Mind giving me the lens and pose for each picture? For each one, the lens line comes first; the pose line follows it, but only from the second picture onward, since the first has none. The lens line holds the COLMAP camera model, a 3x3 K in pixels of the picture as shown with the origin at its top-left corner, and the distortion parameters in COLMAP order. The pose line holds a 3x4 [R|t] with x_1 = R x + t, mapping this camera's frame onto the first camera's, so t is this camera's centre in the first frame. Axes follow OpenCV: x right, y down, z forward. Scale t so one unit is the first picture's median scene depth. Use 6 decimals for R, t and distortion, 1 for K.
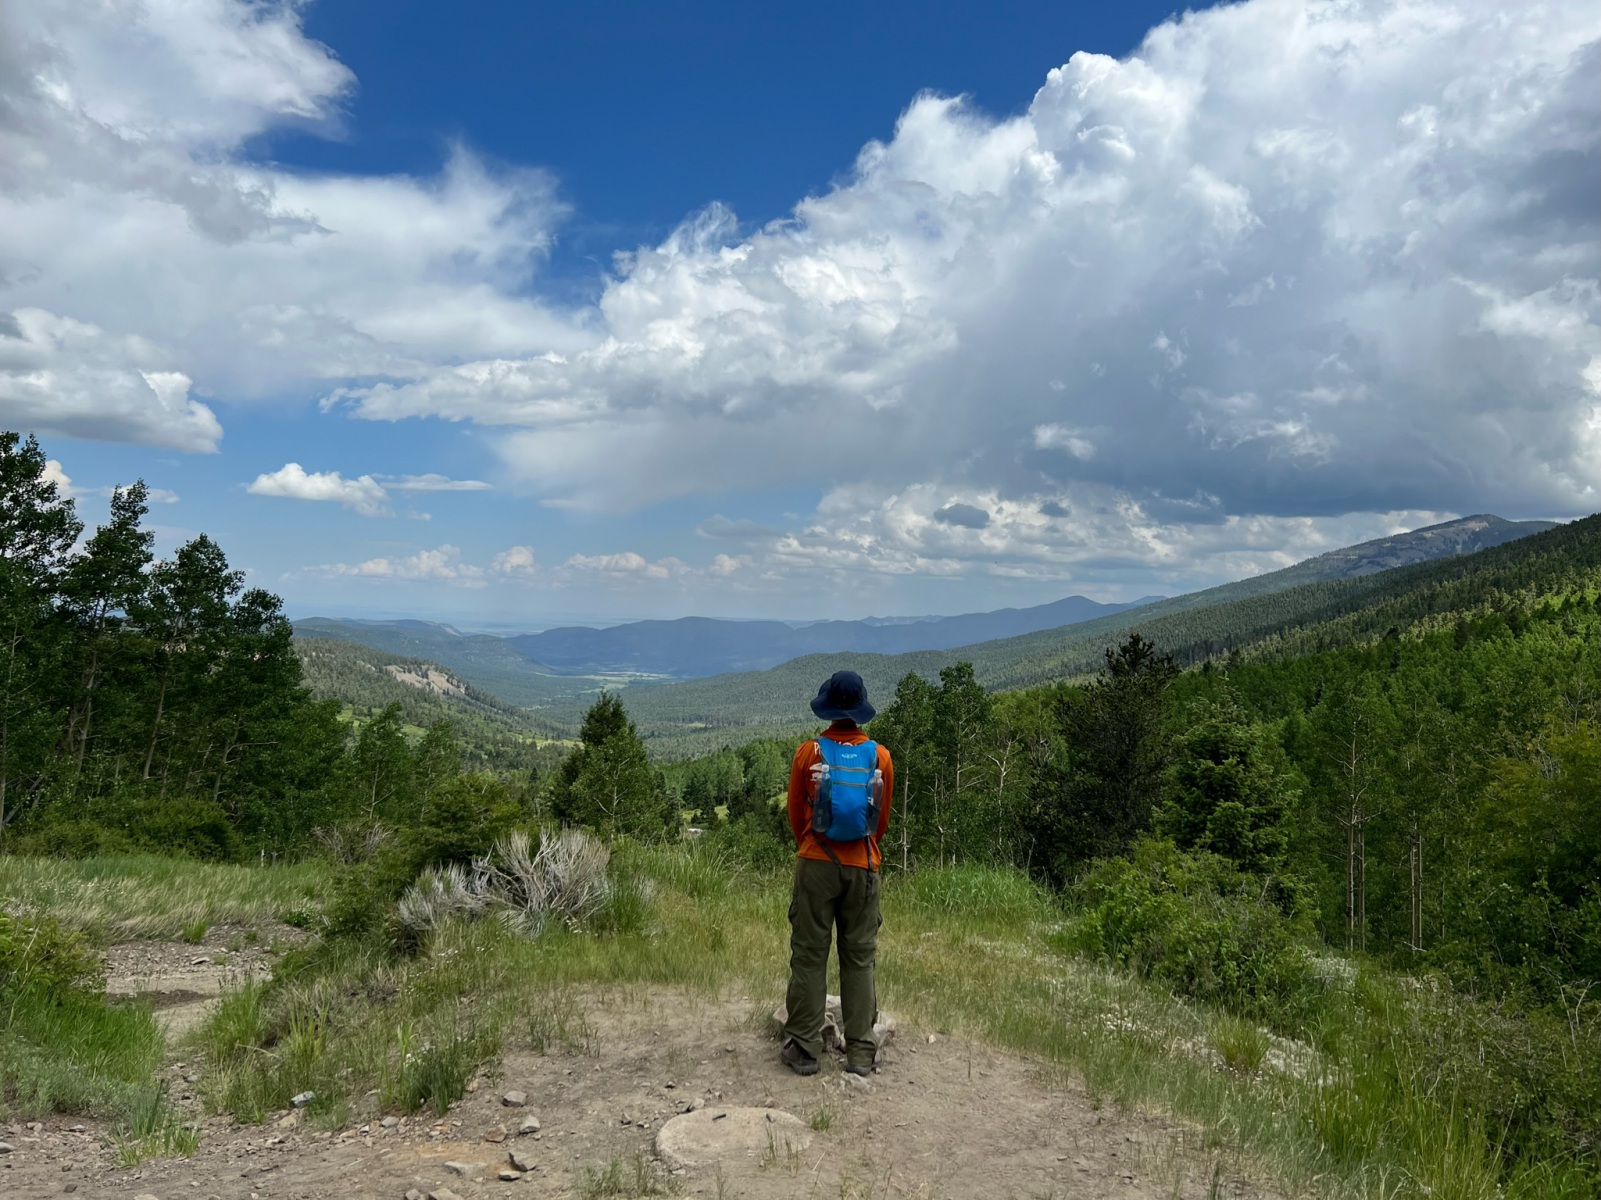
lens RADIAL K [[1176.3, 0, 800.5], [0, 1176.3, 600.0], [0, 0, 1]] dist [0.064195, -0.068309]
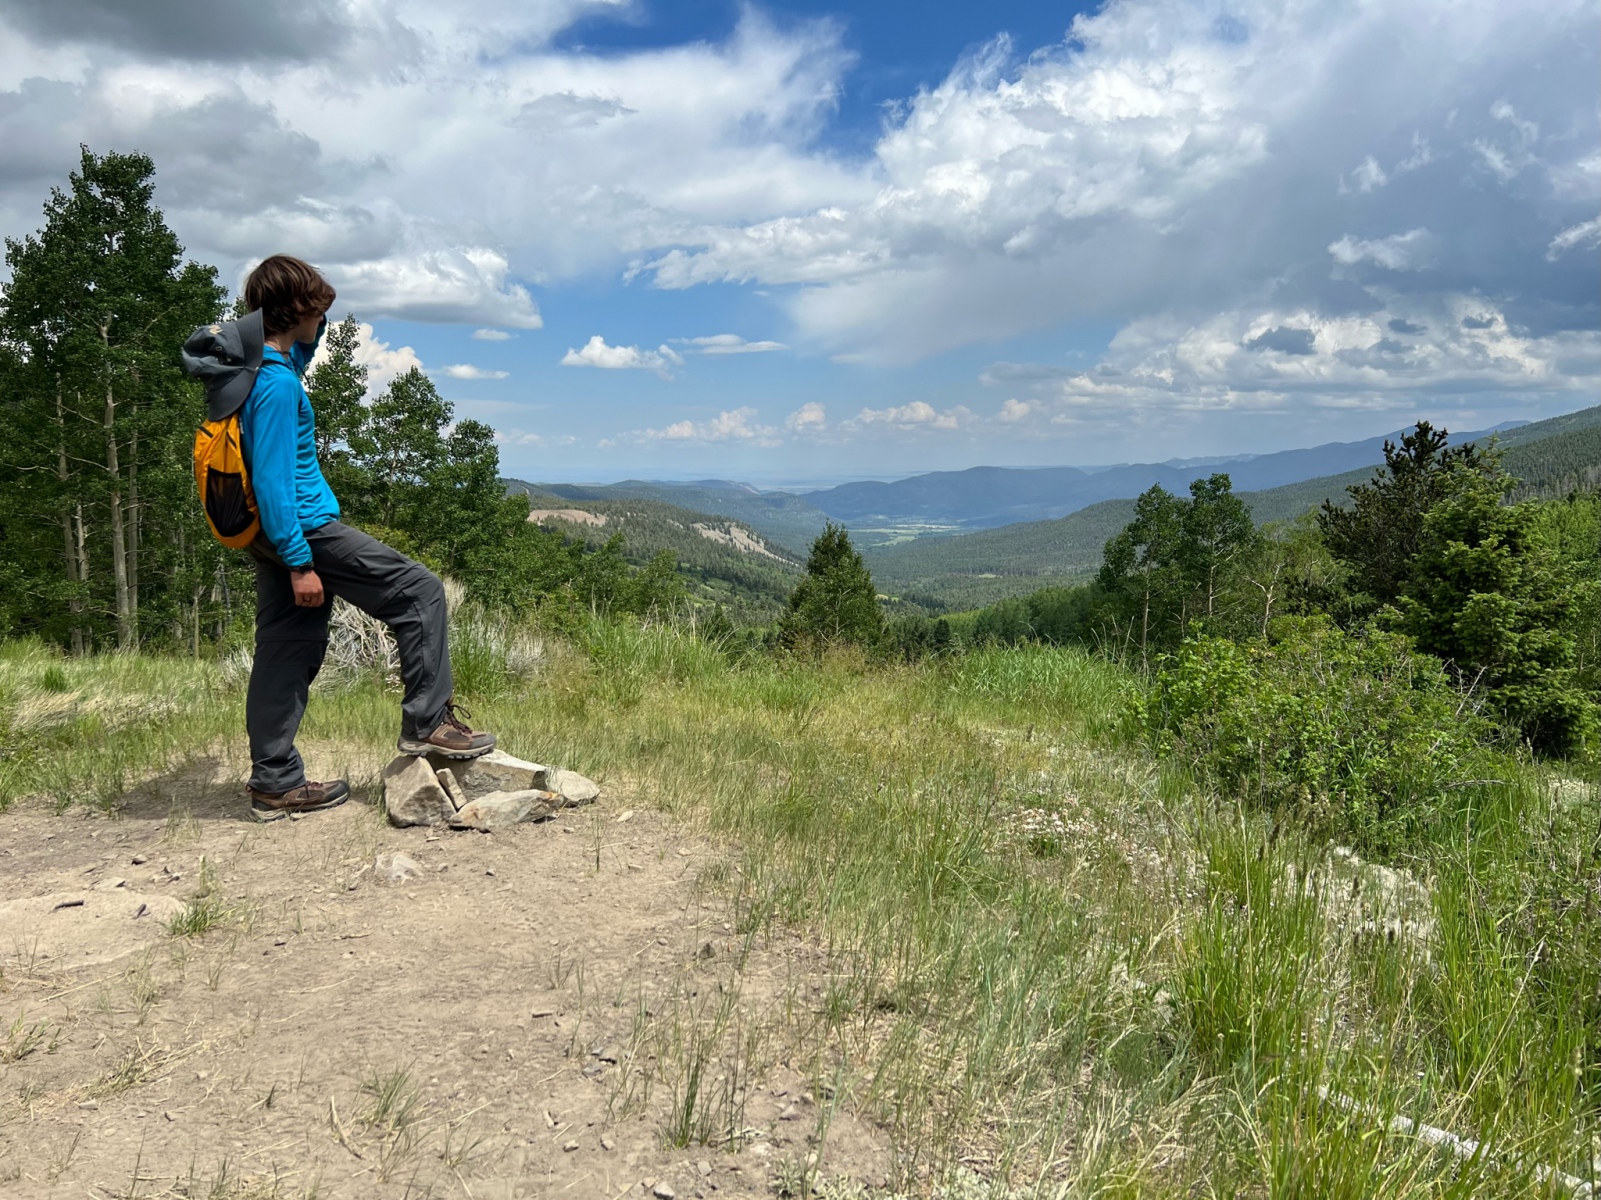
lens RADIAL K [[1176.0, 0, 796.3], [0, 1176.0, 588.2], [0, 0, 1]] dist [0.060321, -0.062235]
pose [[0.968304, -0.011665, -0.249503, 0.067053], [0.040202, 0.993164, 0.109586, 0.035163], [0.246519, -0.116143, 0.962153, 0.083275]]
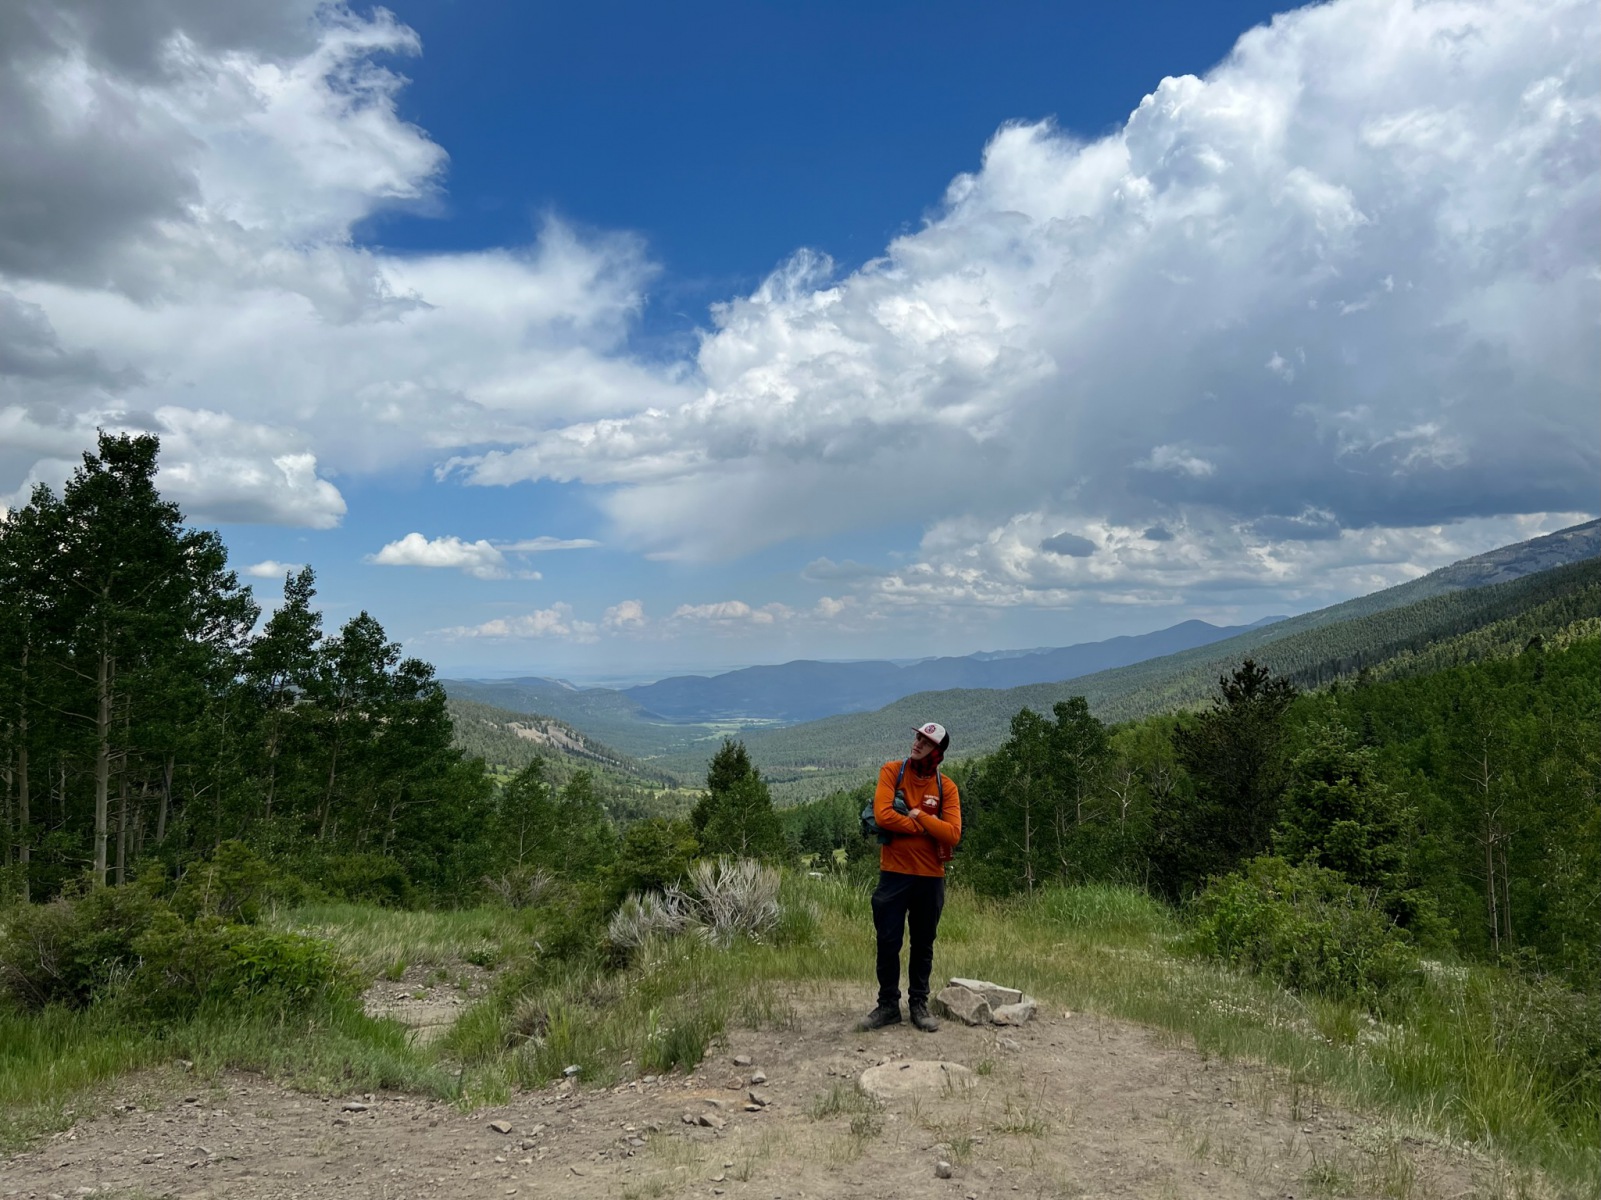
lens RADIAL K [[1176.3, 0, 800.5], [0, 1176.3, 600.0], [0, 0, 1]] dist [0.064195, -0.068309]
pose [[0.994628, -0.053843, -0.088407, -0.006032], [0.050733, 0.998024, -0.037060, -0.004875], [0.090227, 0.032376, 0.995395, -0.048534]]
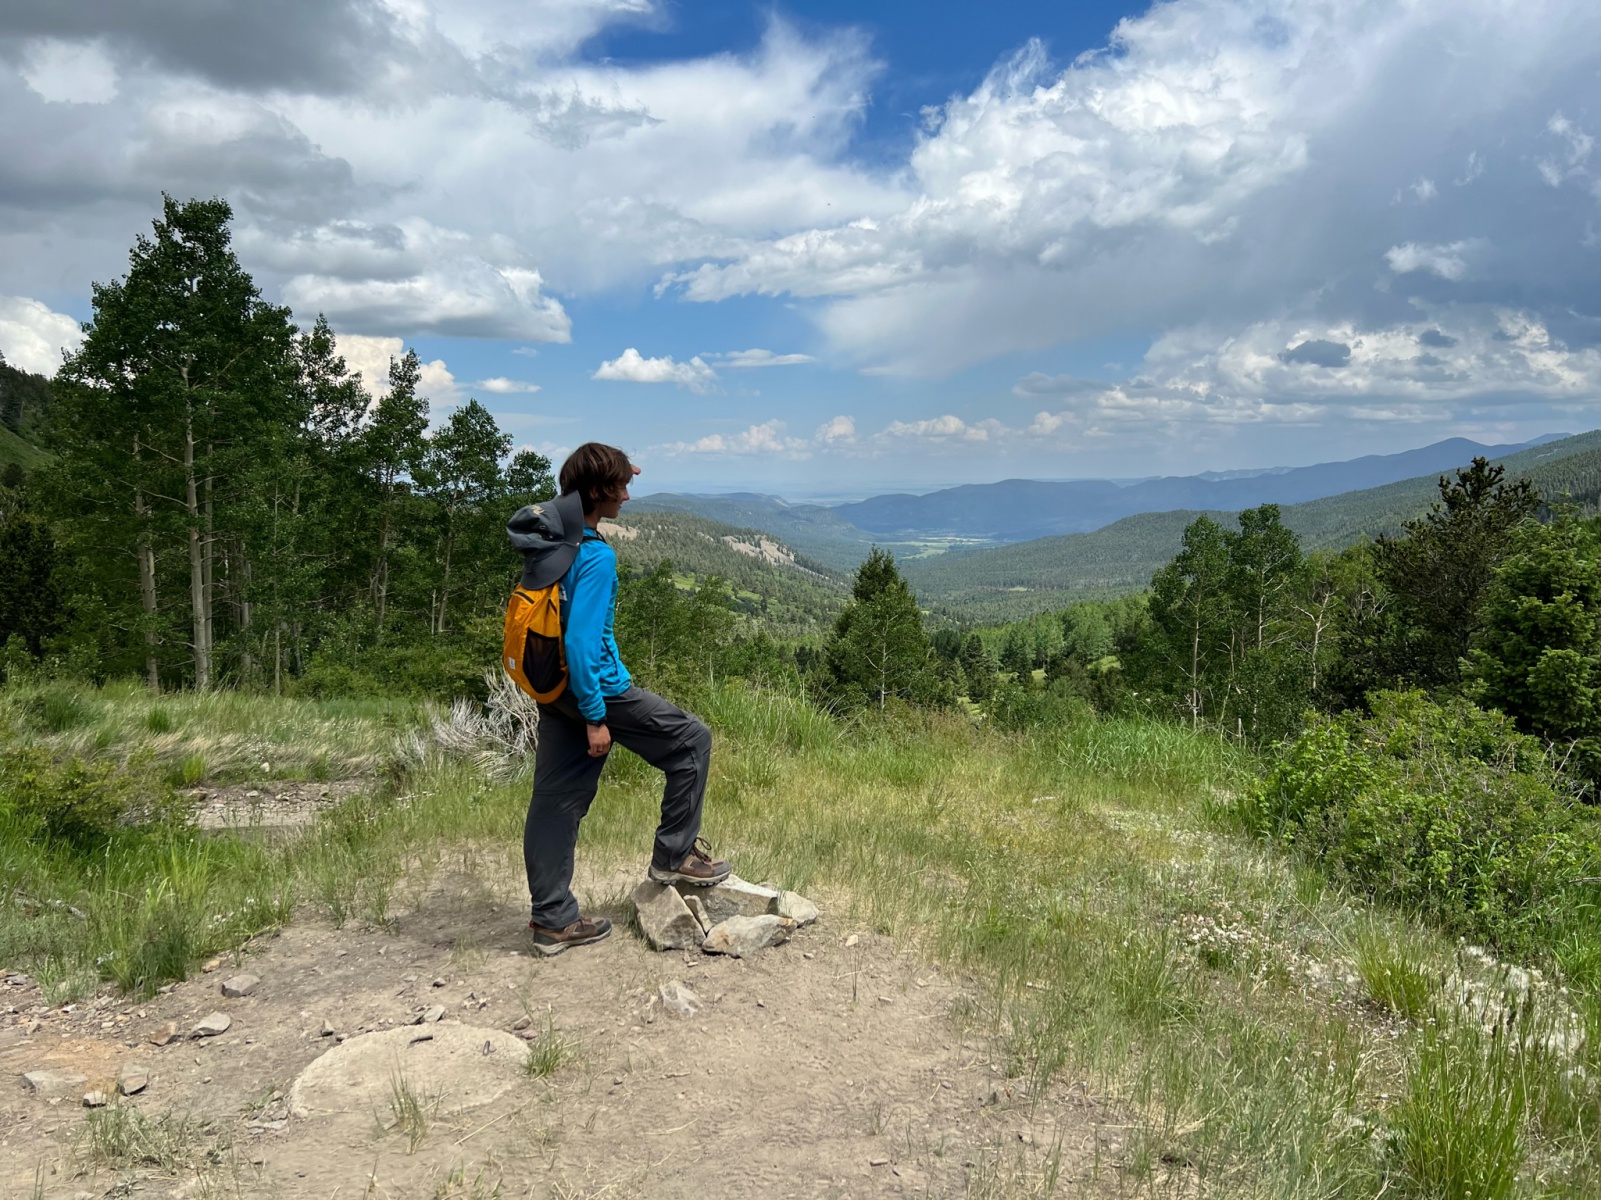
lens RADIAL K [[1176.3, 0, 800.5], [0, 1176.3, 600.0], [0, 0, 1]] dist [0.064195, -0.068309]
pose [[0.962823, -0.009344, -0.269971, 0.051313], [0.040012, 0.993311, 0.108318, 0.018223], [0.267153, -0.115093, 0.956756, 0.067116]]
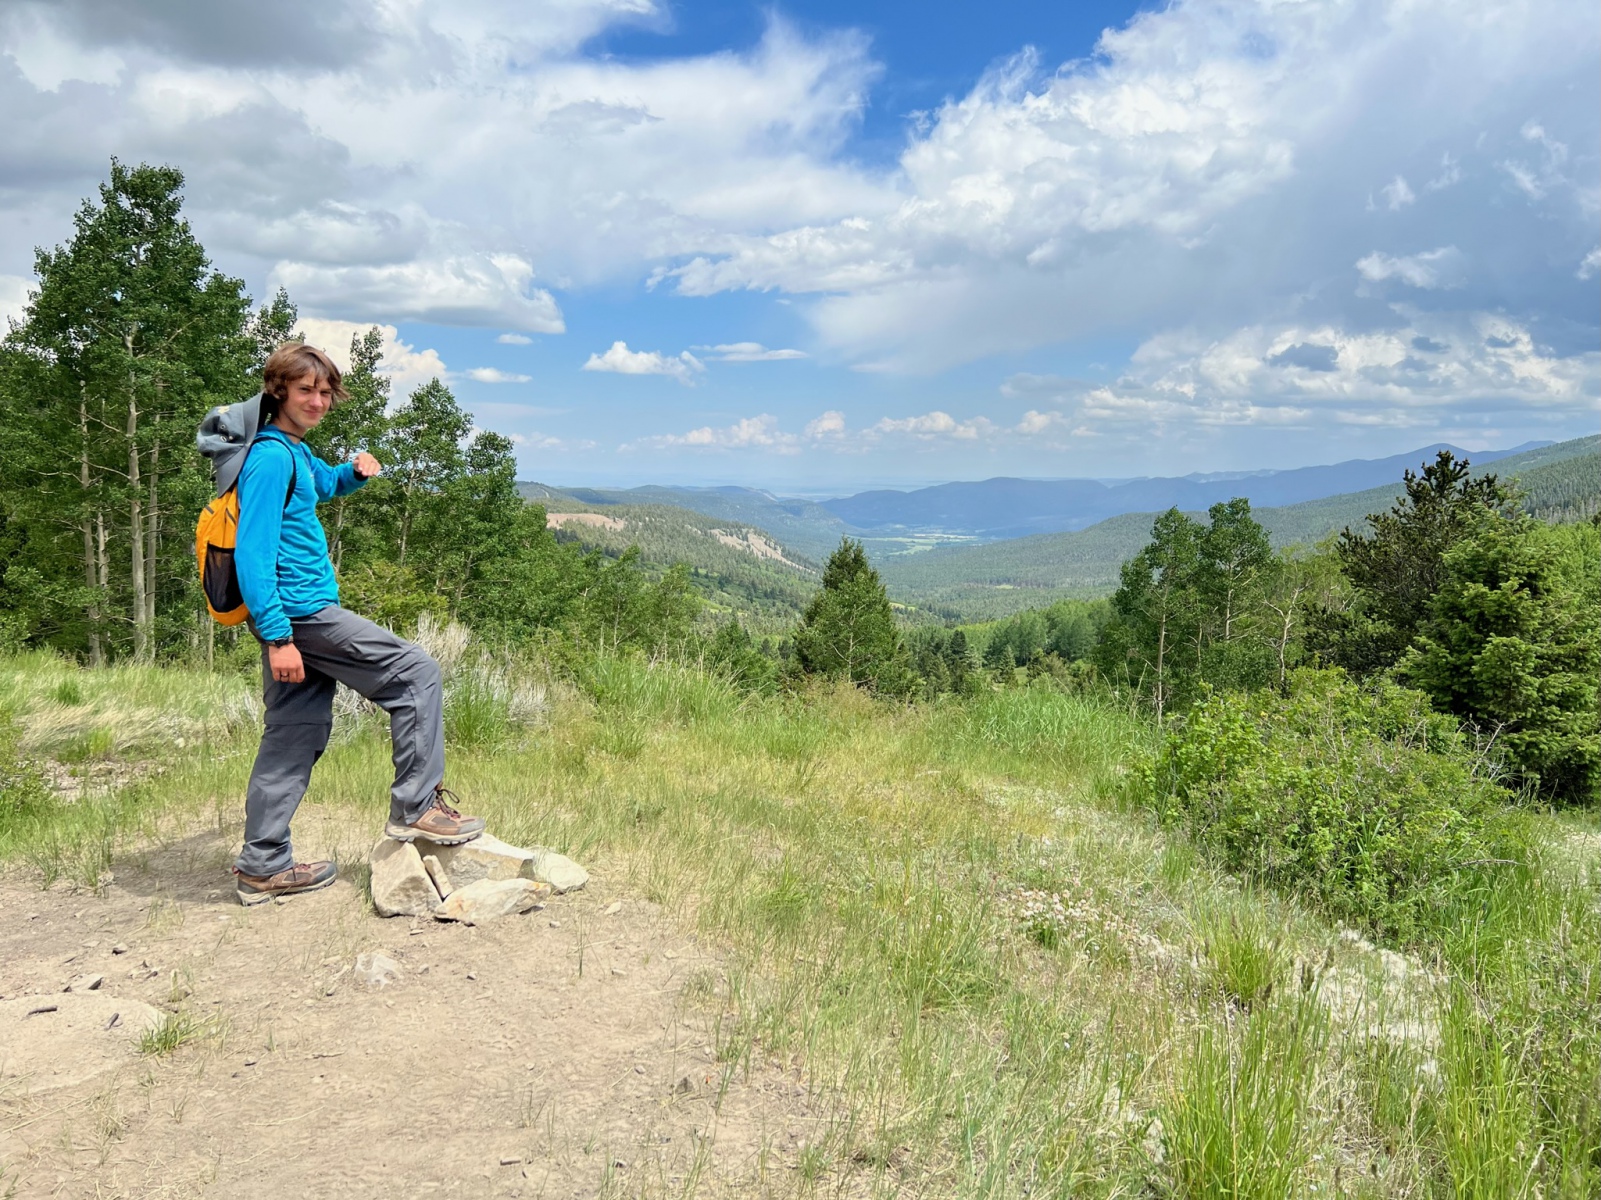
lens RADIAL K [[1175.9, 0, 797.4], [0, 1175.9, 577.2], [0, 0, 1]] dist [0.061047, -0.062280]
pose [[0.964944, 0.001801, -0.262450, 0.068649], [0.023660, 0.995308, 0.093823, 0.027367], [0.261388, -0.096743, 0.960373, 0.086134]]
